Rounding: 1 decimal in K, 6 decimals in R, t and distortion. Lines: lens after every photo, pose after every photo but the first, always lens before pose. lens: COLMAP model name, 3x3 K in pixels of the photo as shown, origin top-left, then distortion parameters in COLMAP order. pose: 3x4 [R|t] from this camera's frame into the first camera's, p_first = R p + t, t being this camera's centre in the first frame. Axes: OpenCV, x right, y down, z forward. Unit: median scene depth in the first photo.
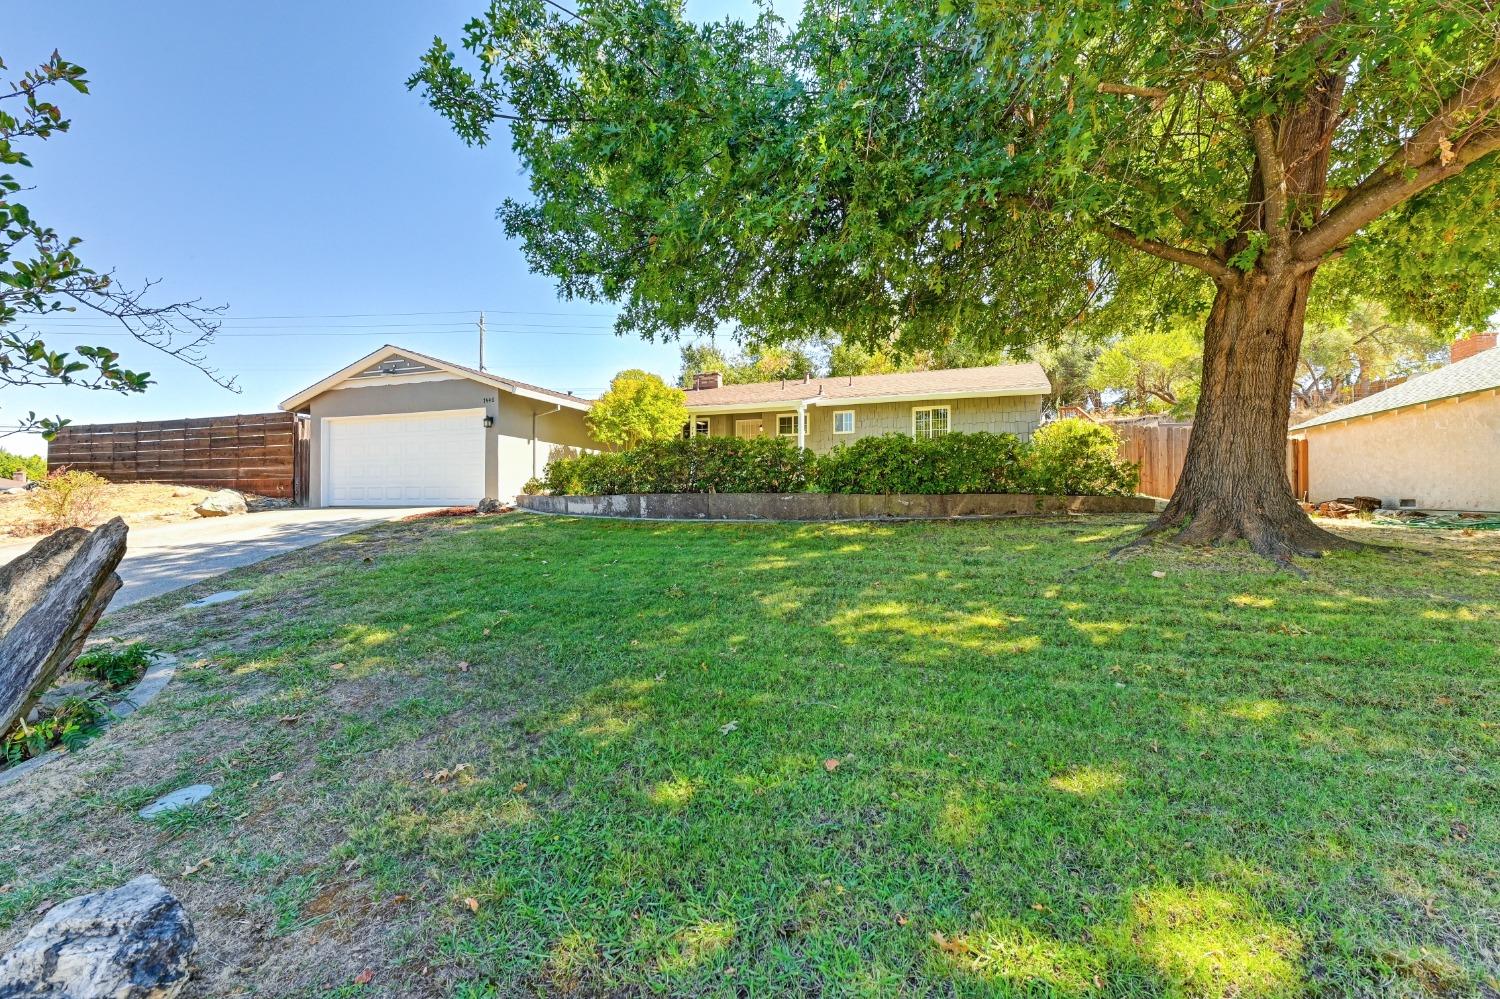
lens RADIAL K [[664.9, 0, 750.0], [0, 664.9, 499.5], [0, 0, 1]] dist [0.000966, -0.001731]
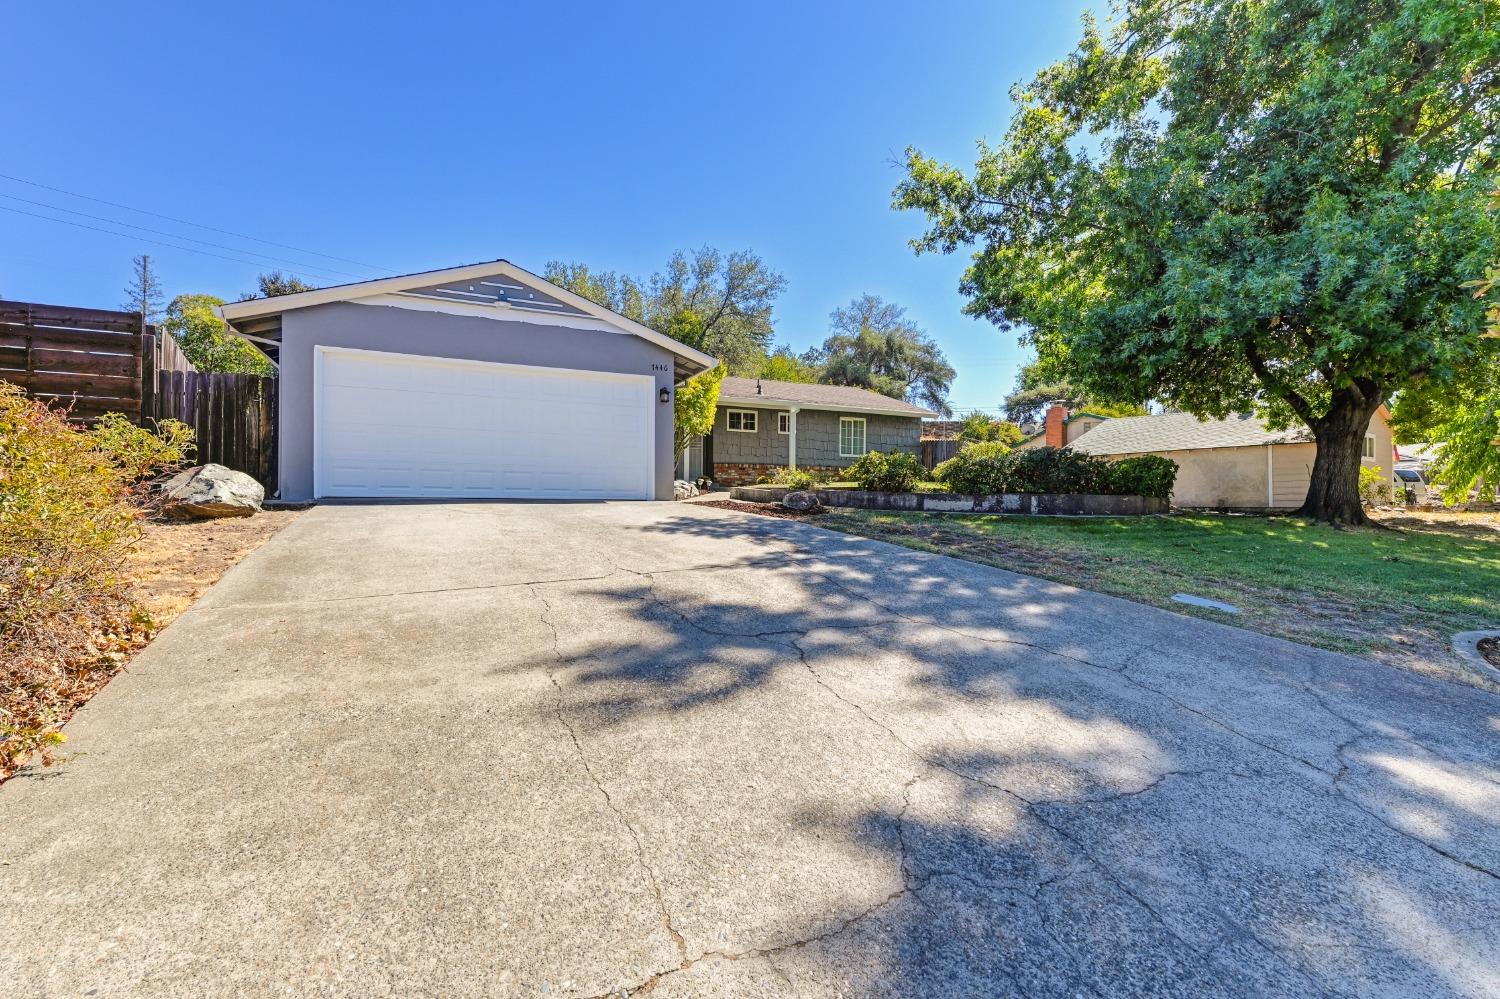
lens RADIAL K [[664.9, 0, 750.0], [0, 664.9, 499.5], [0, 0, 1]] dist [0.000966, -0.001731]
pose [[0.710909, 0.007474, 0.703244, -0.788390], [-0.017913, 0.999812, 0.007482, 0.001096], [-0.703056, -0.017917, 0.710909, 0.316897]]
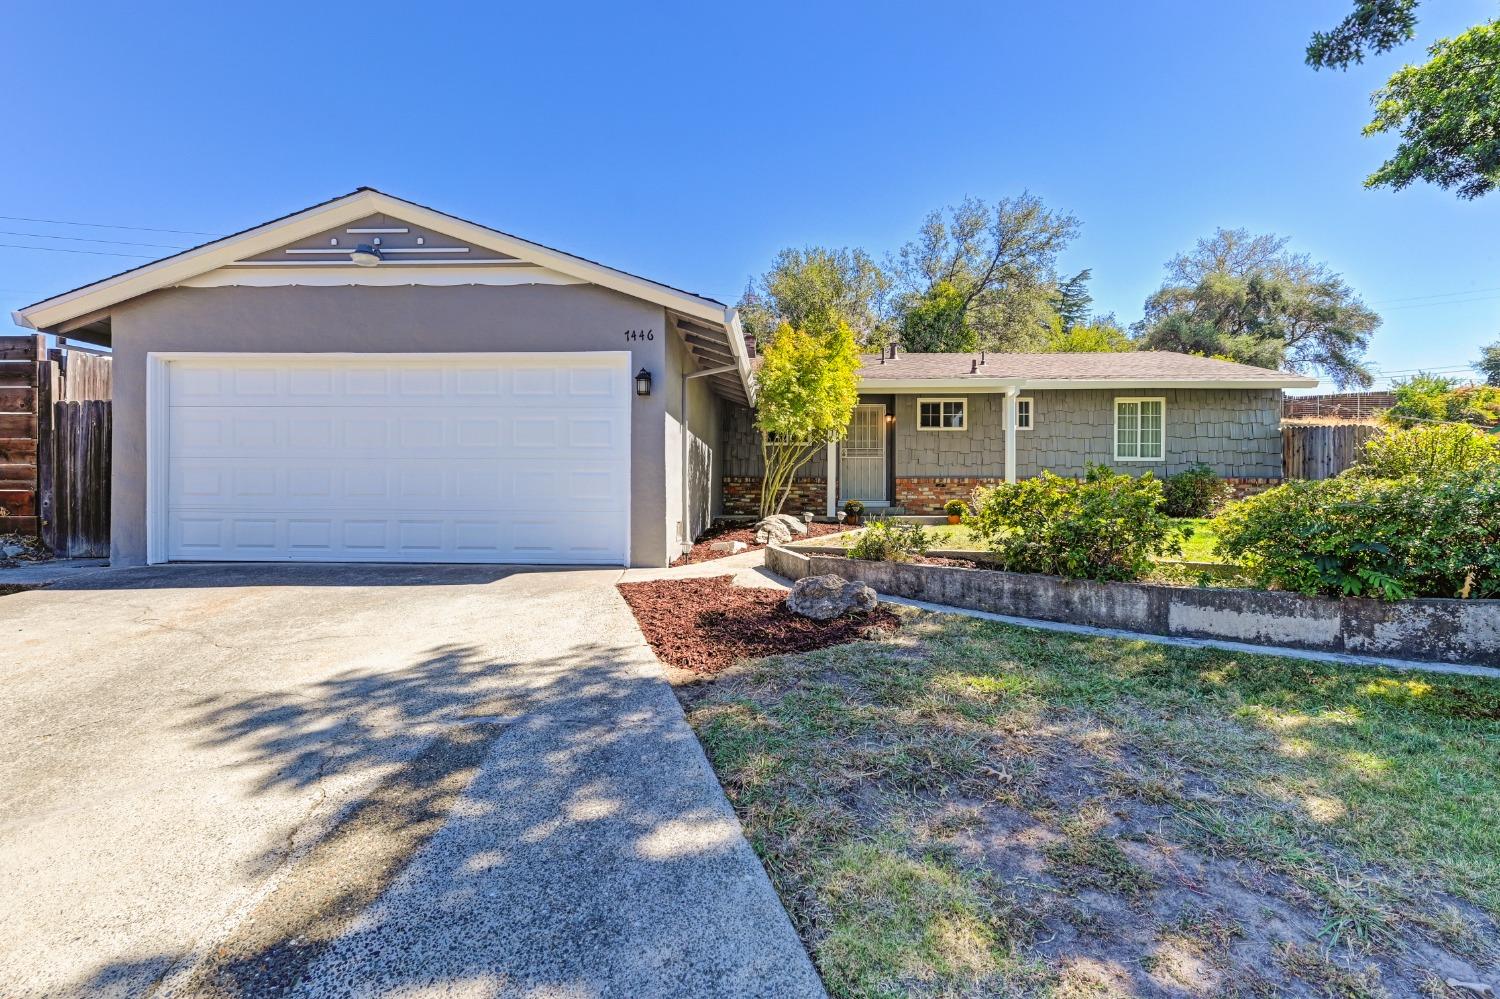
lens RADIAL K [[664.9, 0, 750.0], [0, 664.9, 499.5], [0, 0, 1]] dist [0.000966, -0.001731]
pose [[0.952367, 0.002599, 0.304942, -0.412849], [-0.007443, 0.999864, 0.014724, -0.039070], [-0.304862, -0.016292, 0.952257, 0.483685]]
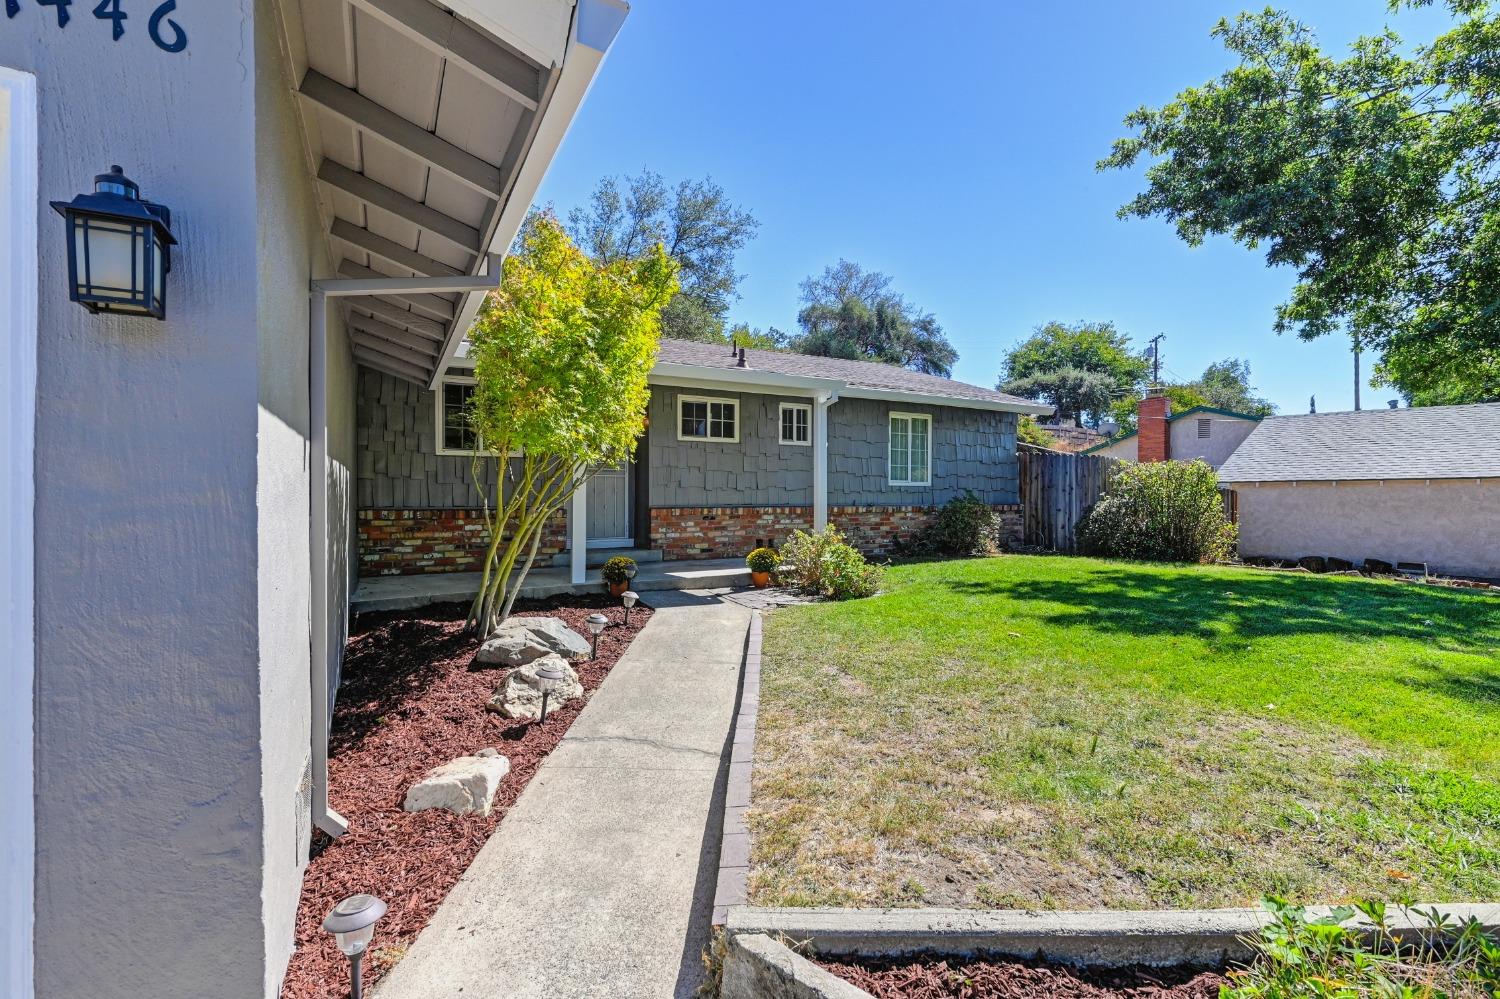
lens RADIAL K [[664.9, 0, 750.0], [0, 664.9, 499.5], [0, 0, 1]] dist [0.000966, -0.001731]
pose [[0.655139, -0.006601, 0.755480, -0.361710], [-0.015765, 0.999625, 0.022405, -0.077208], [-0.755344, -0.026588, 0.654789, 0.784167]]
